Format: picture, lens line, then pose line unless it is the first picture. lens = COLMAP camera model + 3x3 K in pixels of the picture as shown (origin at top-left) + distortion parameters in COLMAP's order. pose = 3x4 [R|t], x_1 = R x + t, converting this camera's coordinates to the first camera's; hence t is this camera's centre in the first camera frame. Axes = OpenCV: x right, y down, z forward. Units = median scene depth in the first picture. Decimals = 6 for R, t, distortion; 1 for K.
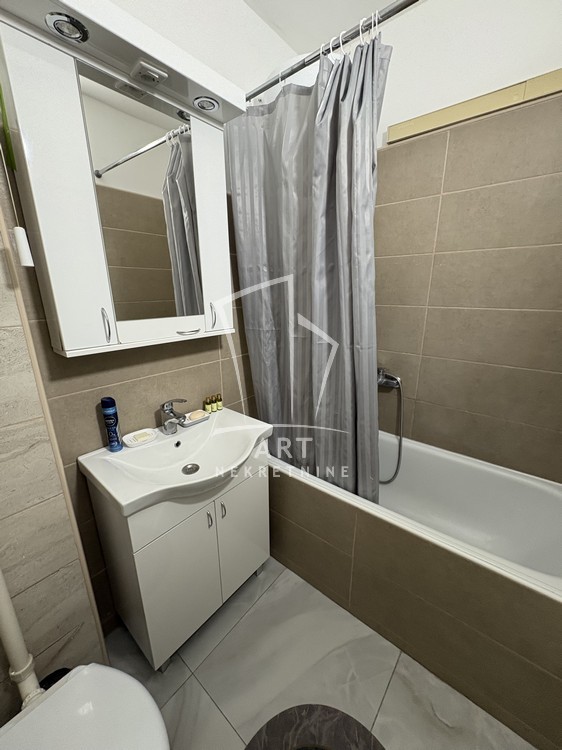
lens RADIAL K [[299.3, 0, 283.5], [0, 299.3, 375.4], [0, 0, 1]] dist [0.000965, 0.000035]
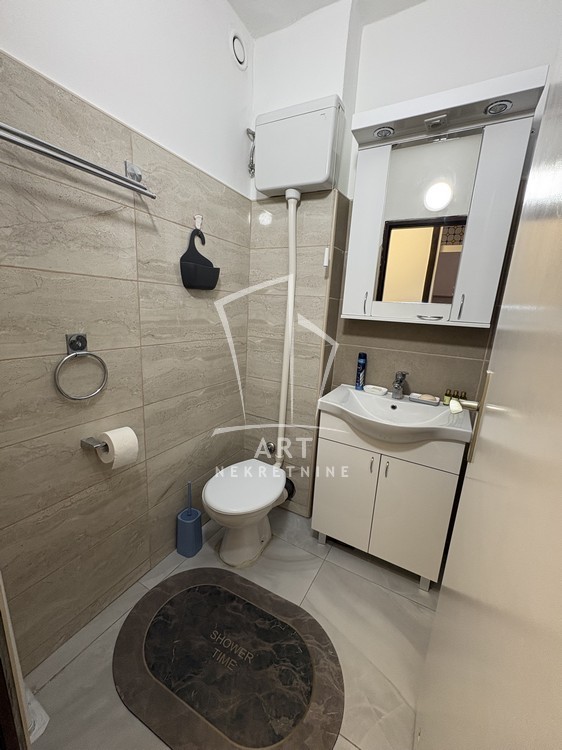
lens RADIAL K [[299.3, 0, 281.0], [0, 299.3, 376.7], [0, 0, 1]] dist [0.000965, 0.000035]
pose [[0.172197, 0.232257, -0.957290, 0.795923], [-0.329696, 0.929348, 0.166172, 0.069013], [0.928250, 0.287001, 0.236606, 0.270947]]
